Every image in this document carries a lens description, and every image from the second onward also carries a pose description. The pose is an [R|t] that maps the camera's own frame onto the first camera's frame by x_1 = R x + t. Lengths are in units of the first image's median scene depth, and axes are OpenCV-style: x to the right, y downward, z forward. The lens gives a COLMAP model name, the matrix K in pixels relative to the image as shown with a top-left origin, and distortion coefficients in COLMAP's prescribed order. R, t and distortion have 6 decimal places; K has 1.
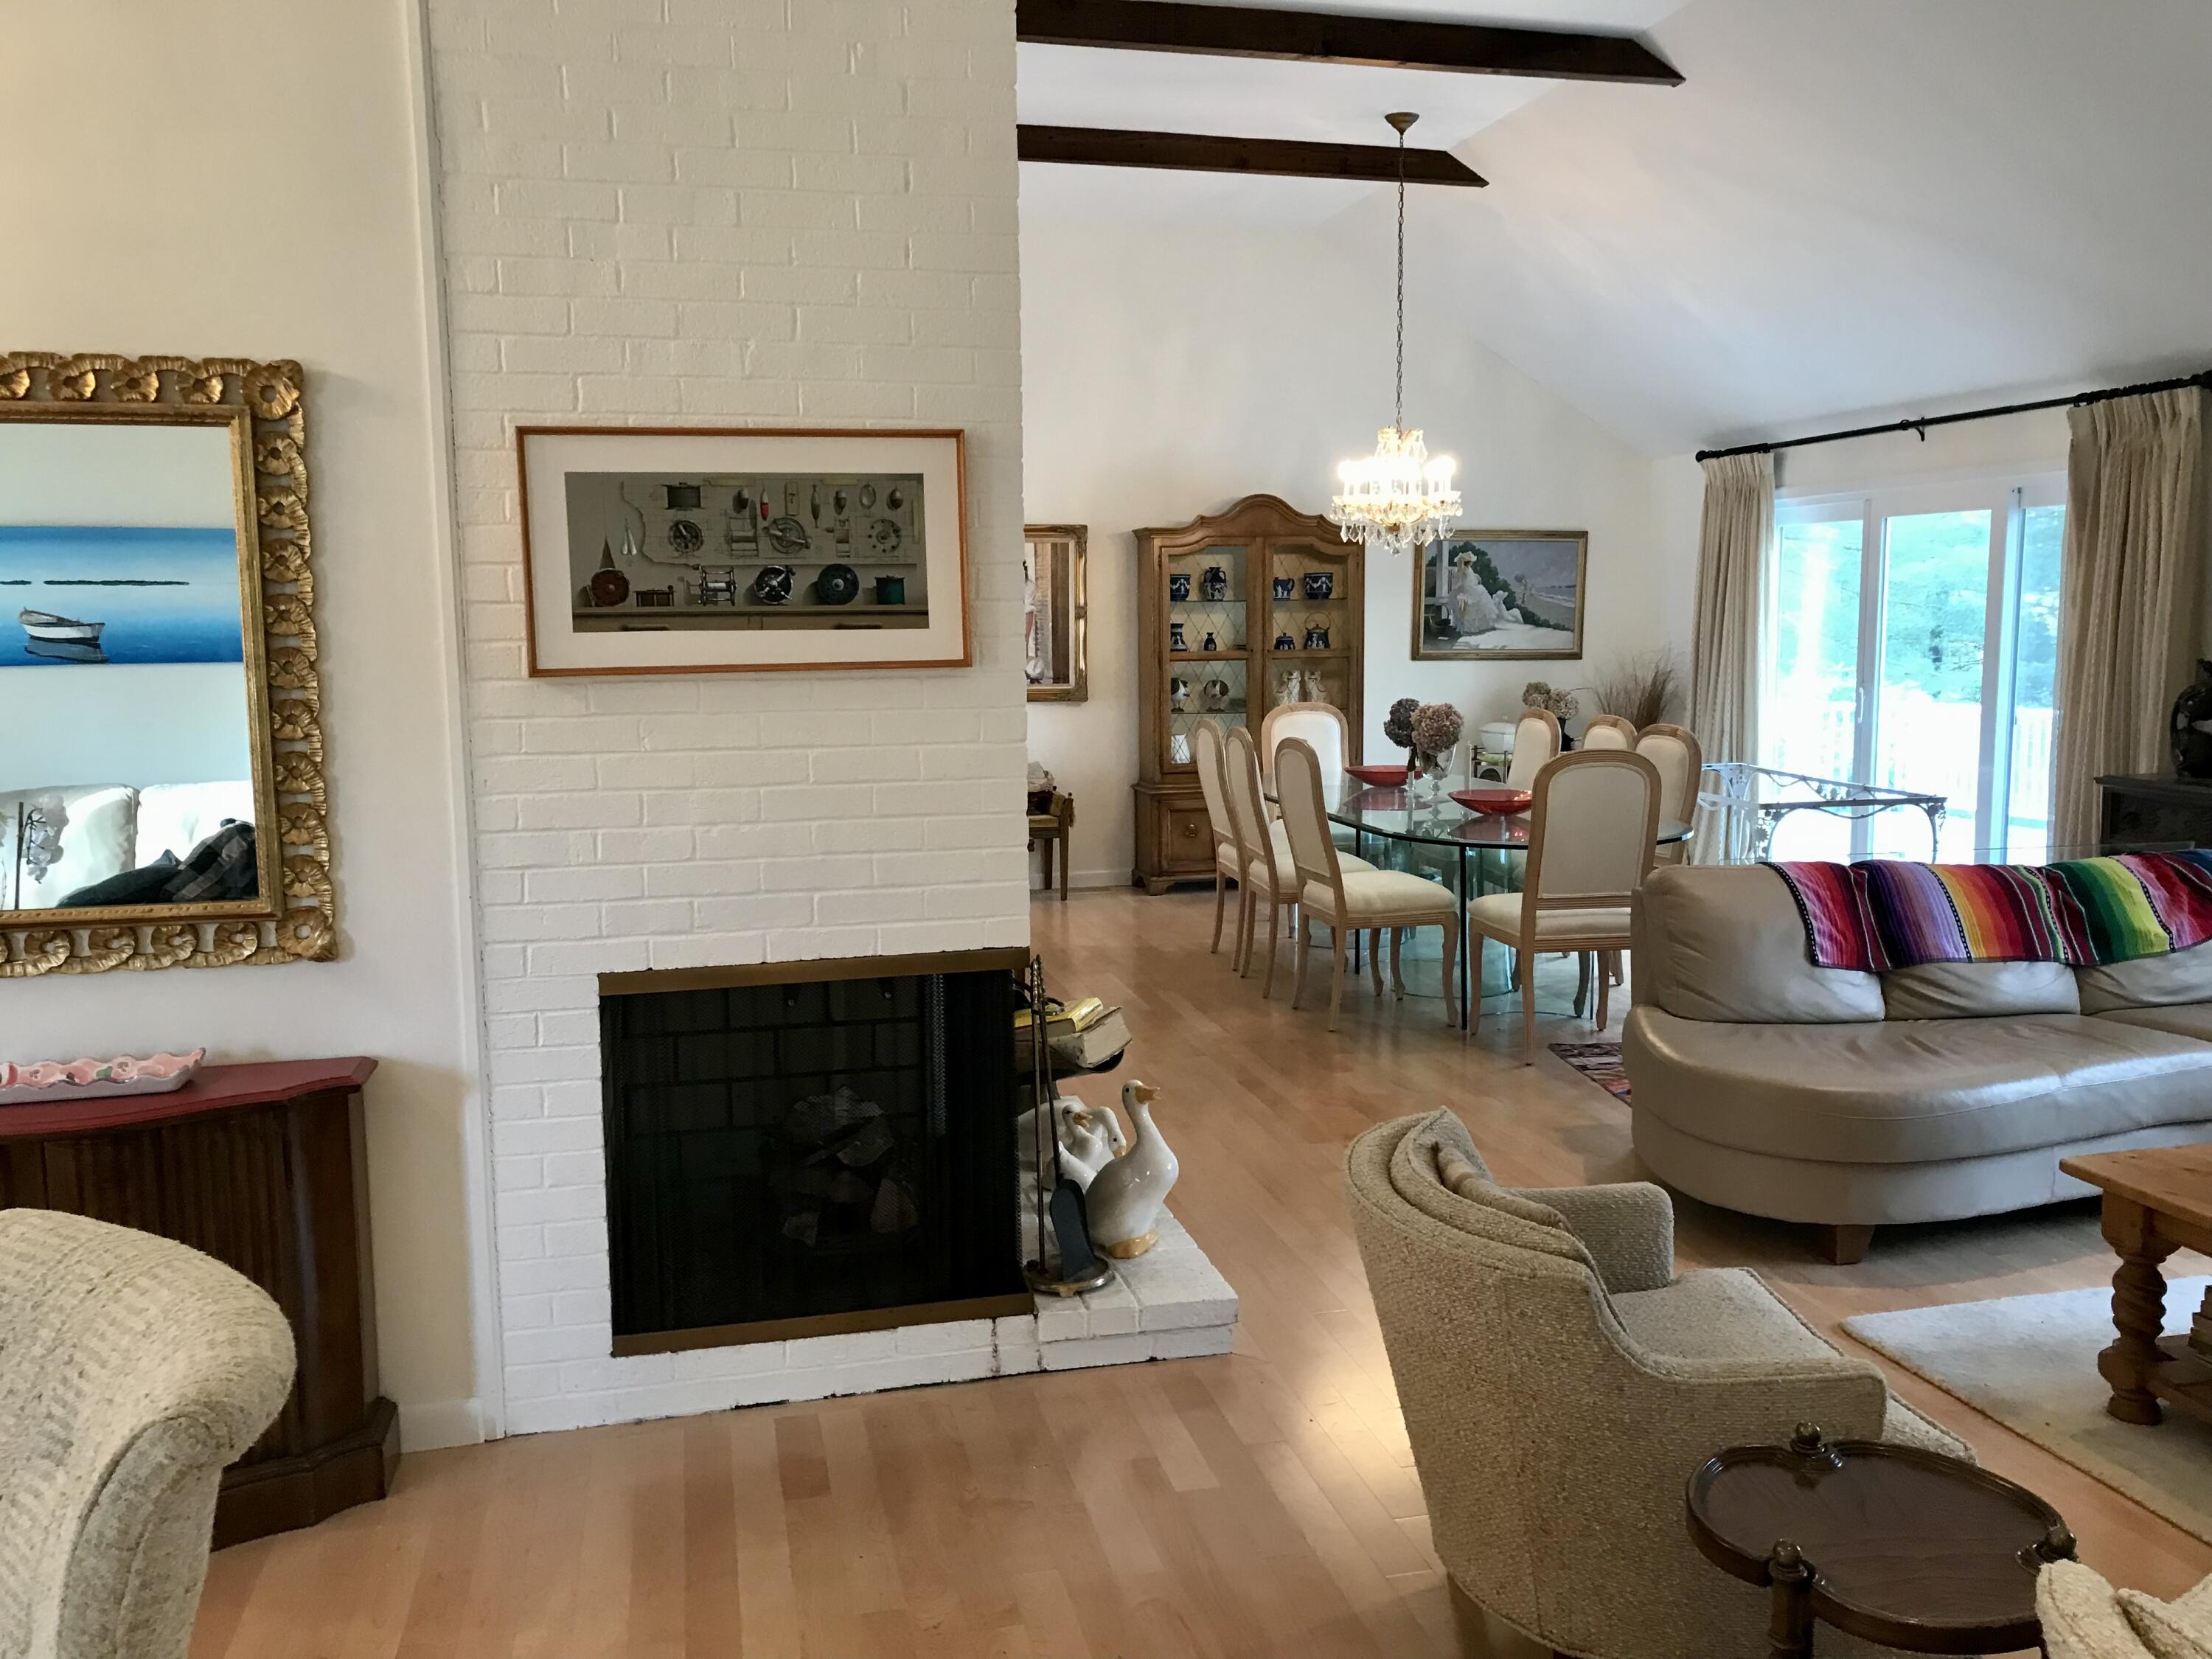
lens RADIAL K [[1814.2, 0, 1097.4], [0, 1814.2, 818.9], [0, 0, 1]] dist [0.026559, -0.018451]
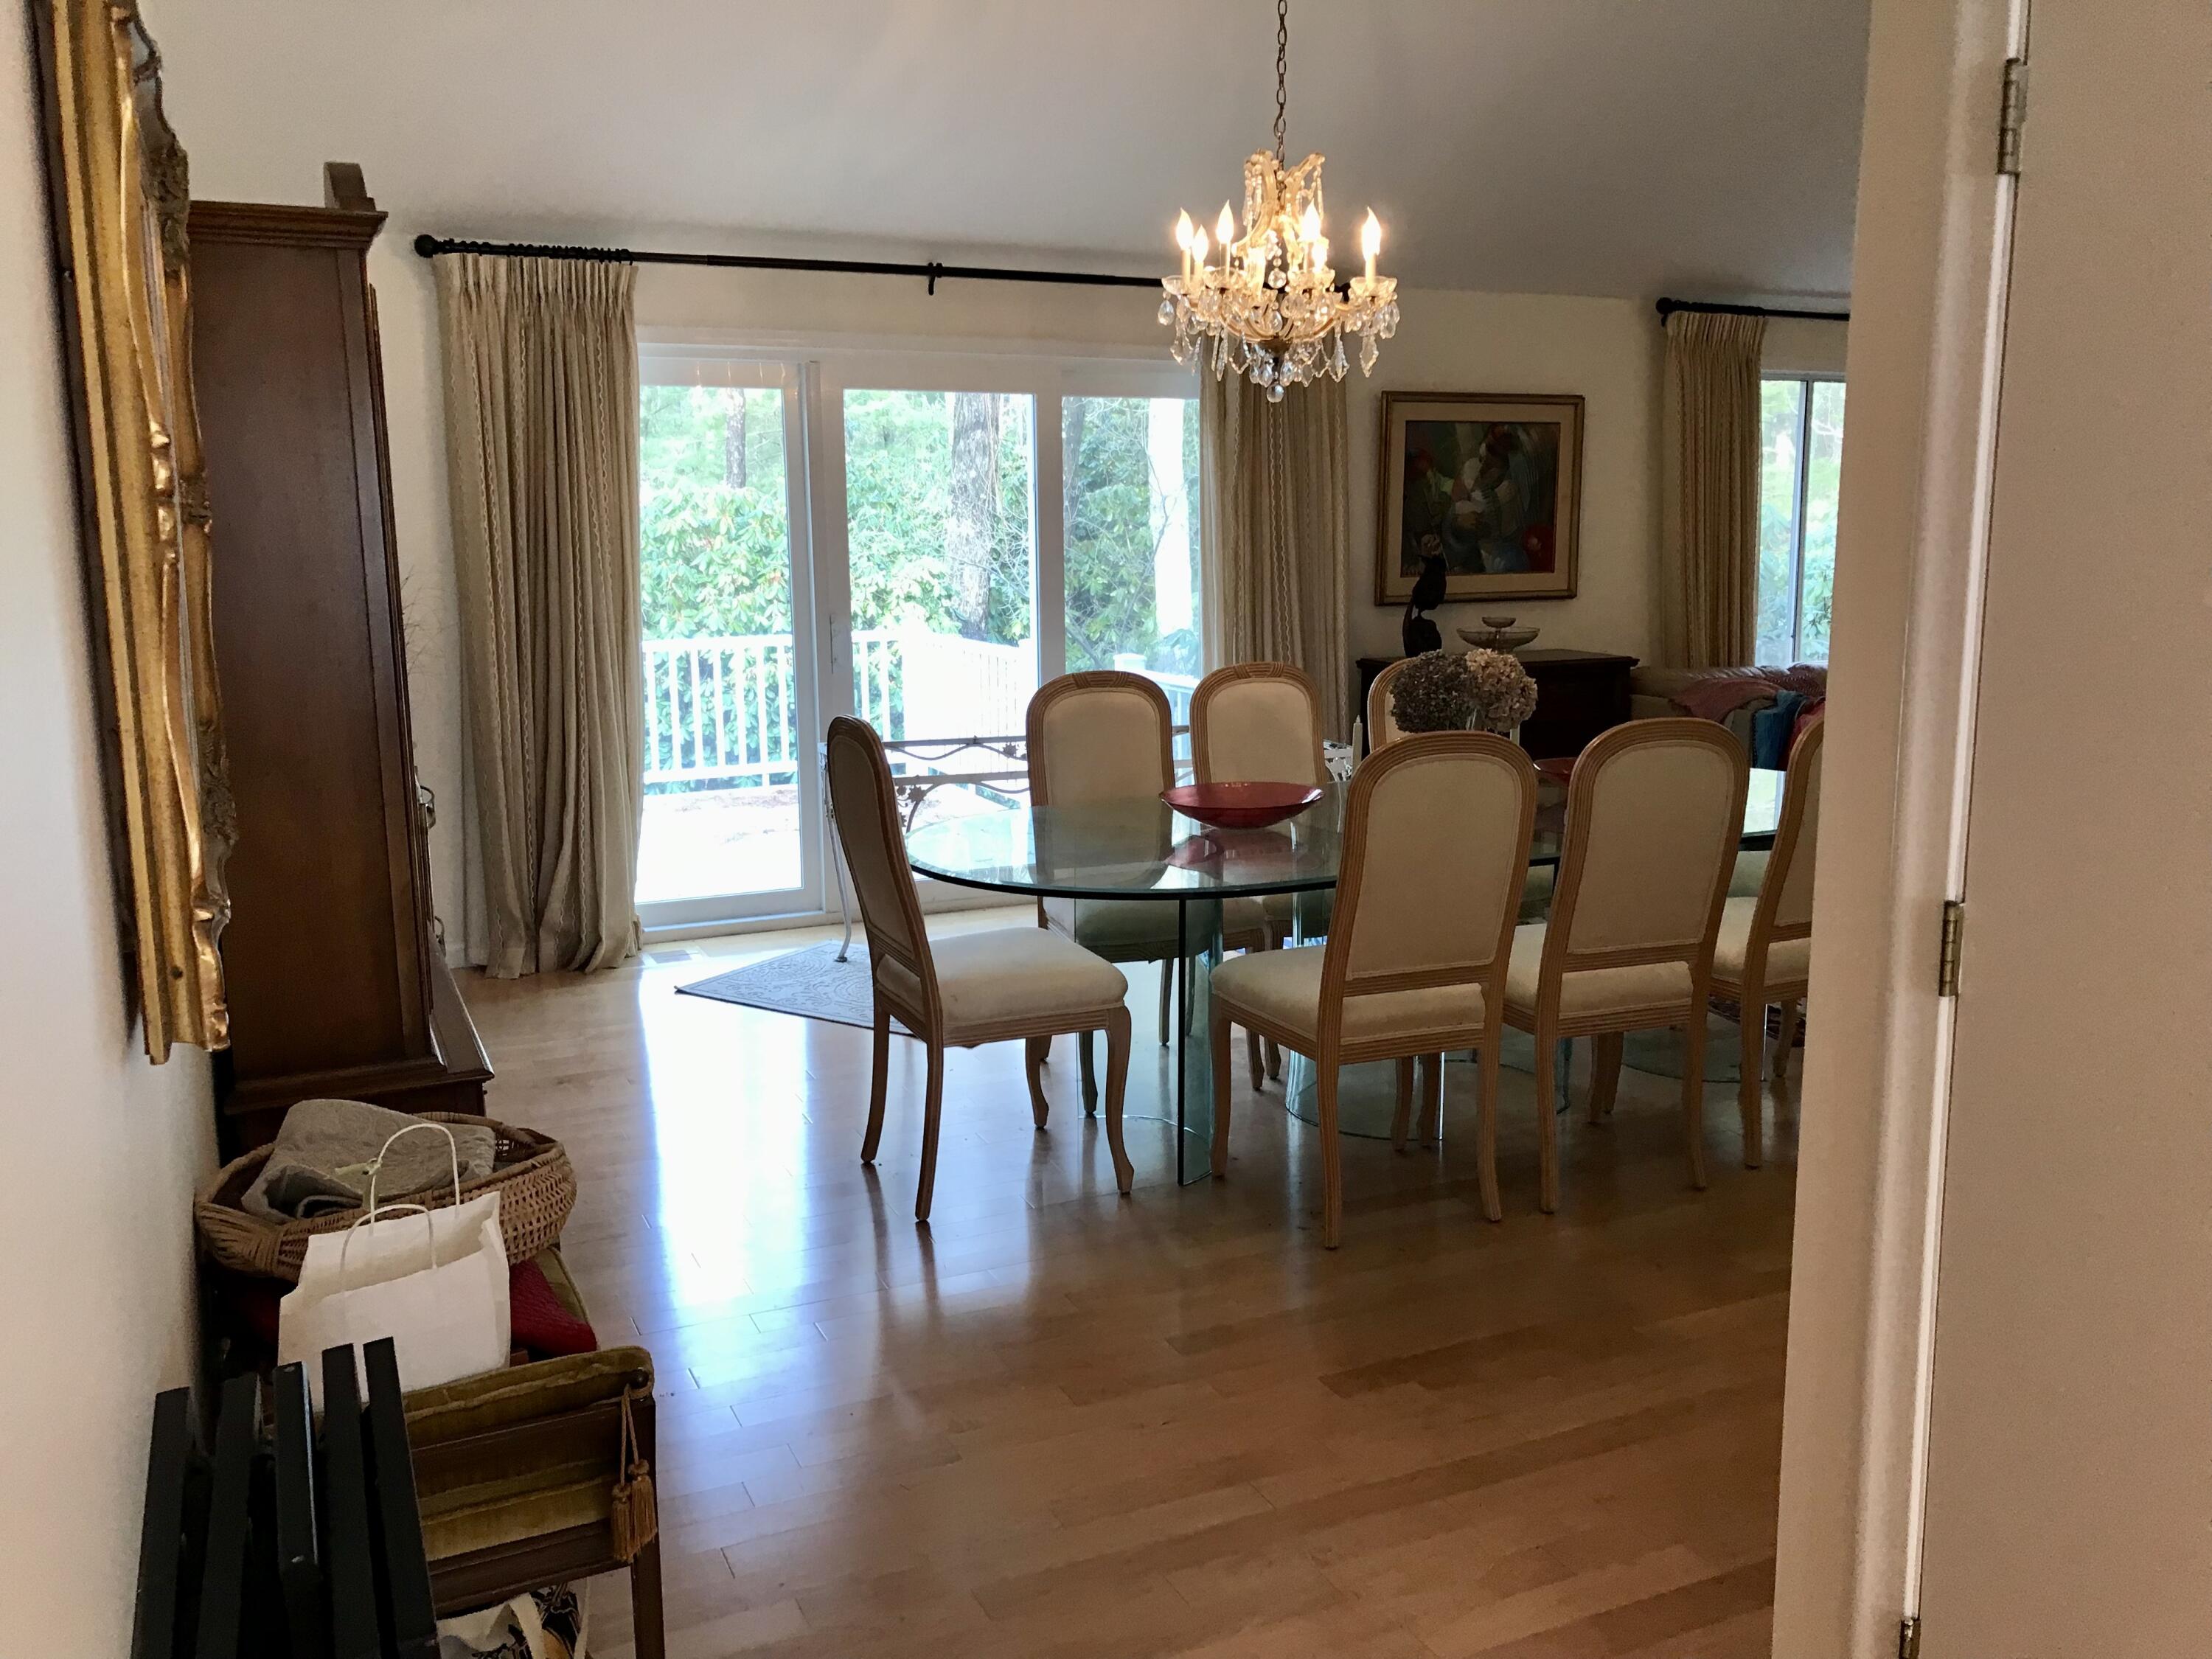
lens RADIAL K [[1814.2, 0, 1097.4], [0, 1814.2, 818.9], [0, 0, 1]] dist [0.026559, -0.018451]
pose [[-0.204474, -0.139352, 0.968902, -0.735632], [0.131775, 0.976886, 0.168310, -0.235584], [-0.969962, 0.162092, -0.181385, 2.362189]]
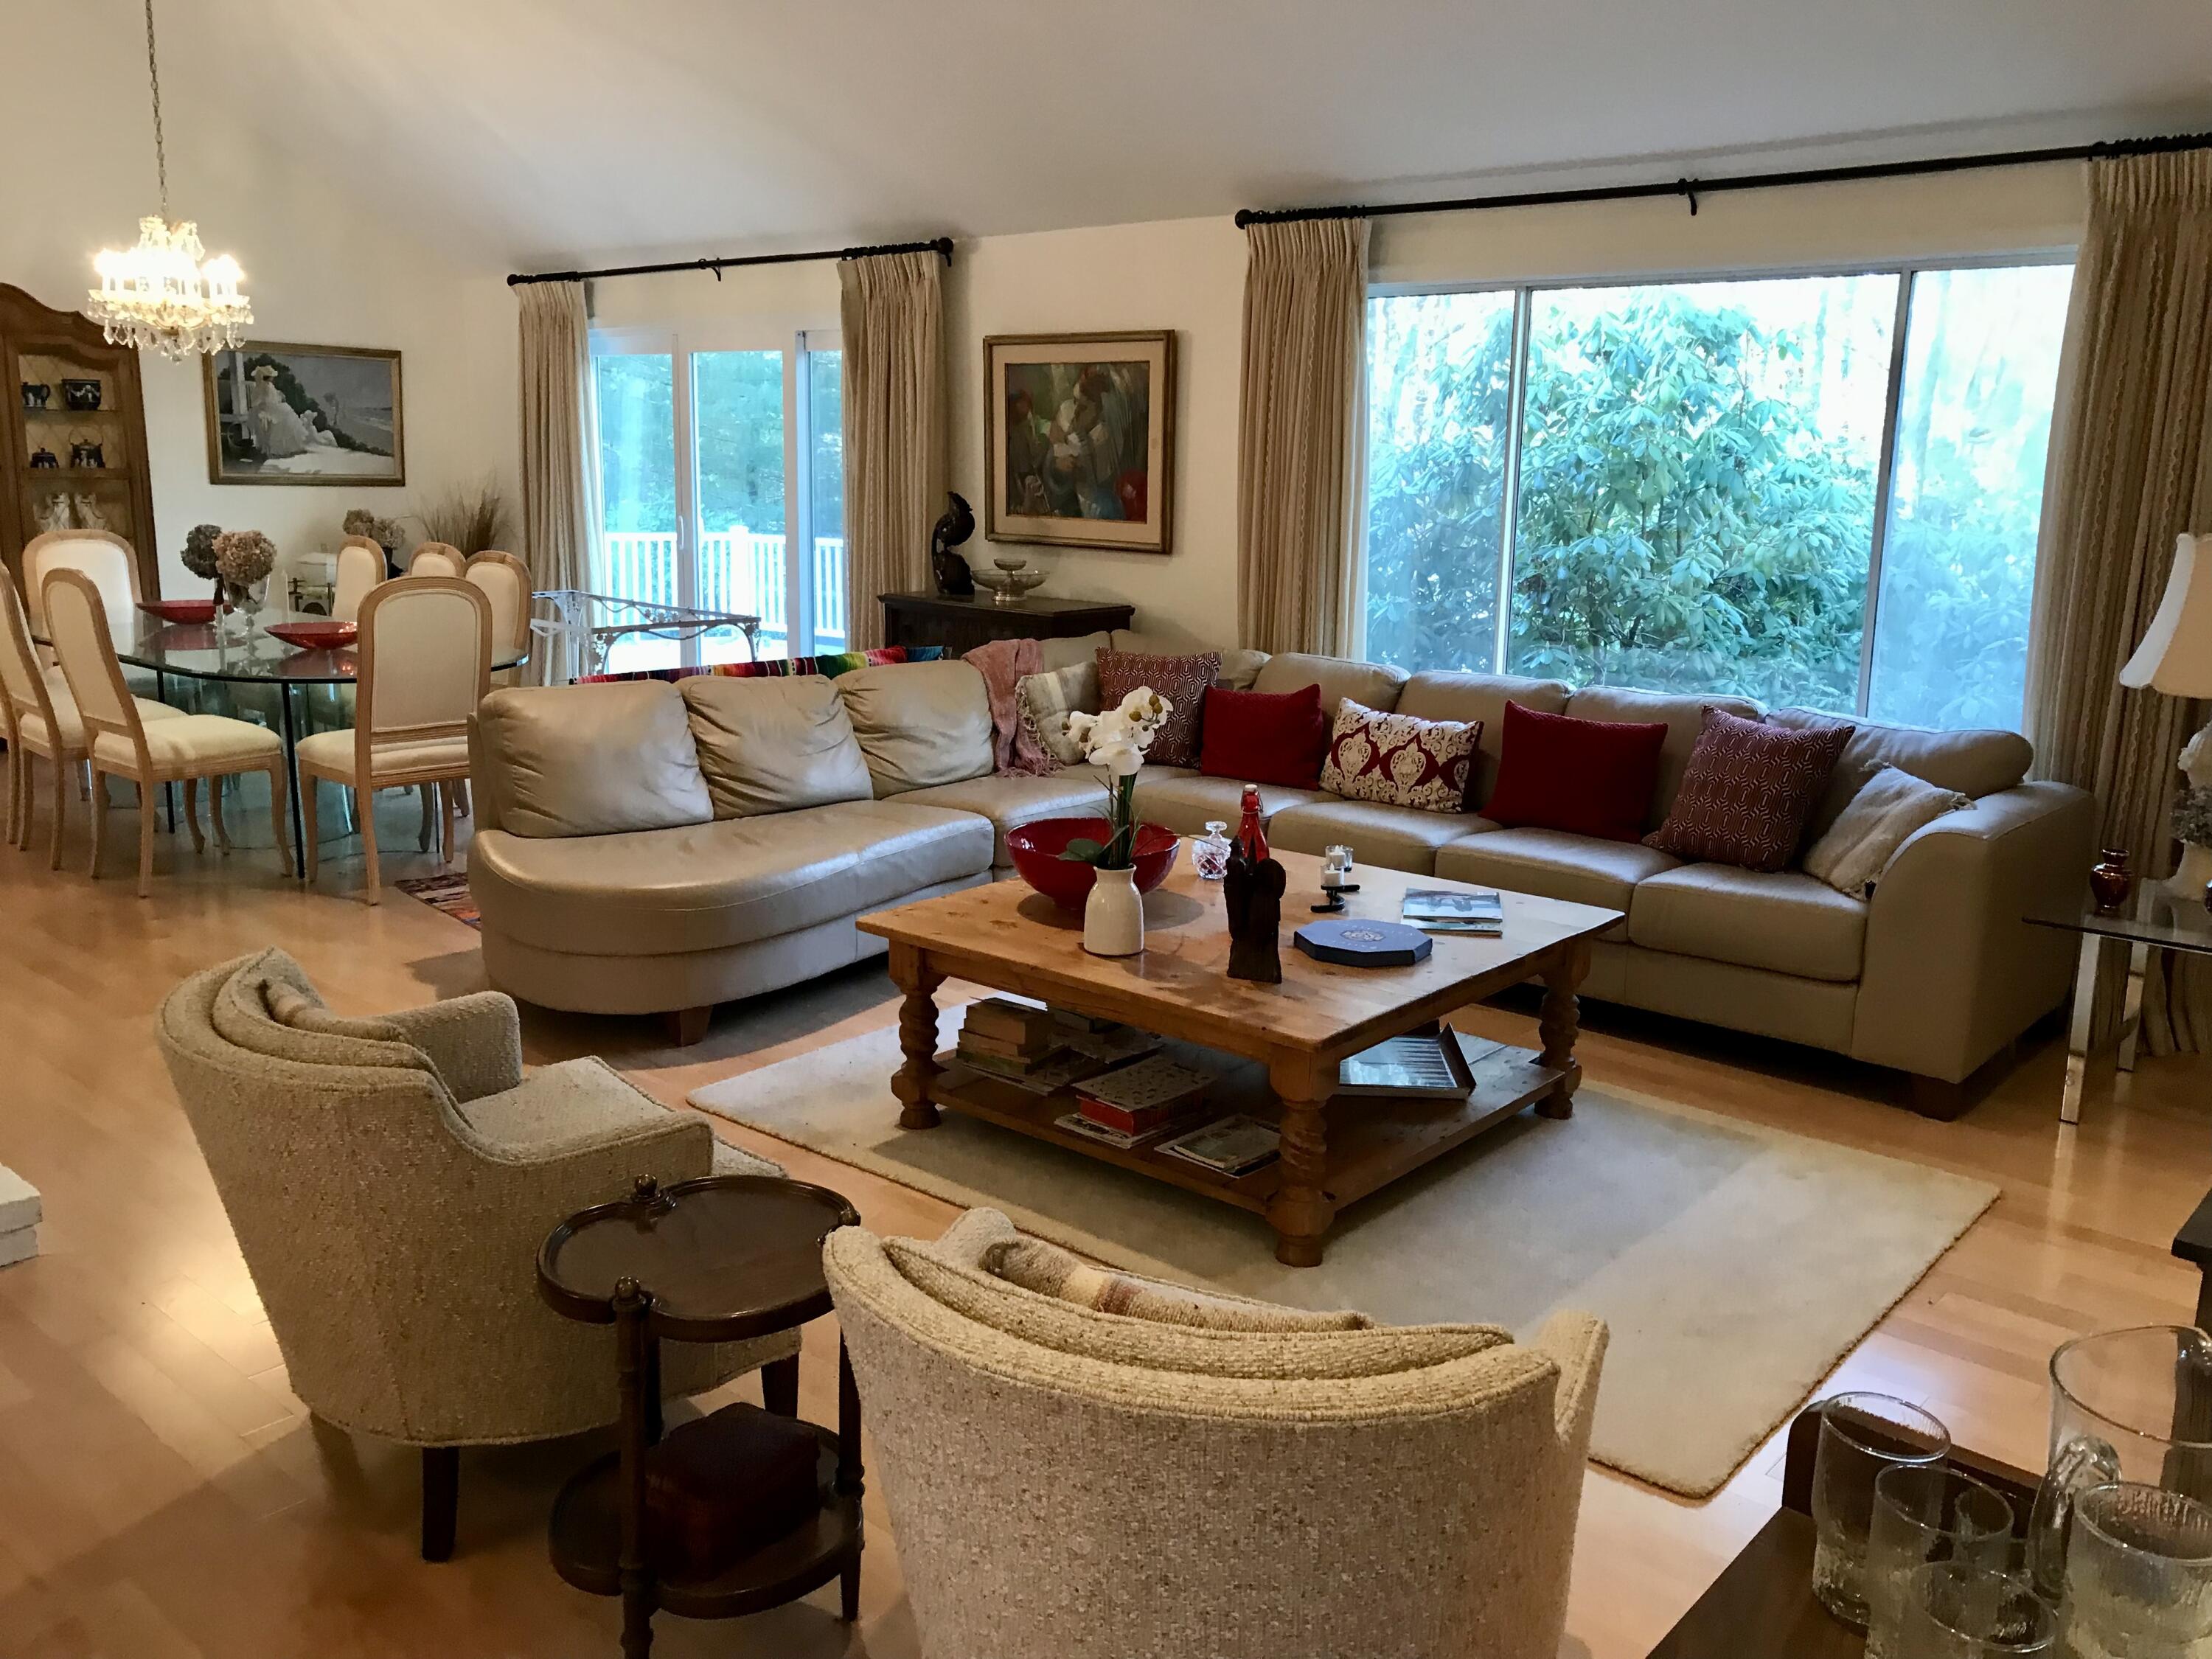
lens RADIAL K [[1805.2, 0, 1099.3], [0, 1805.2, 801.2], [0, 0, 1]] dist [0.084963, -0.116915]
pose [[0.817526, -0.088601, 0.569036, 0.005132], [0.042980, 0.994725, 0.093134, 0.009715], [-0.574286, -0.051682, 0.817022, -0.021752]]
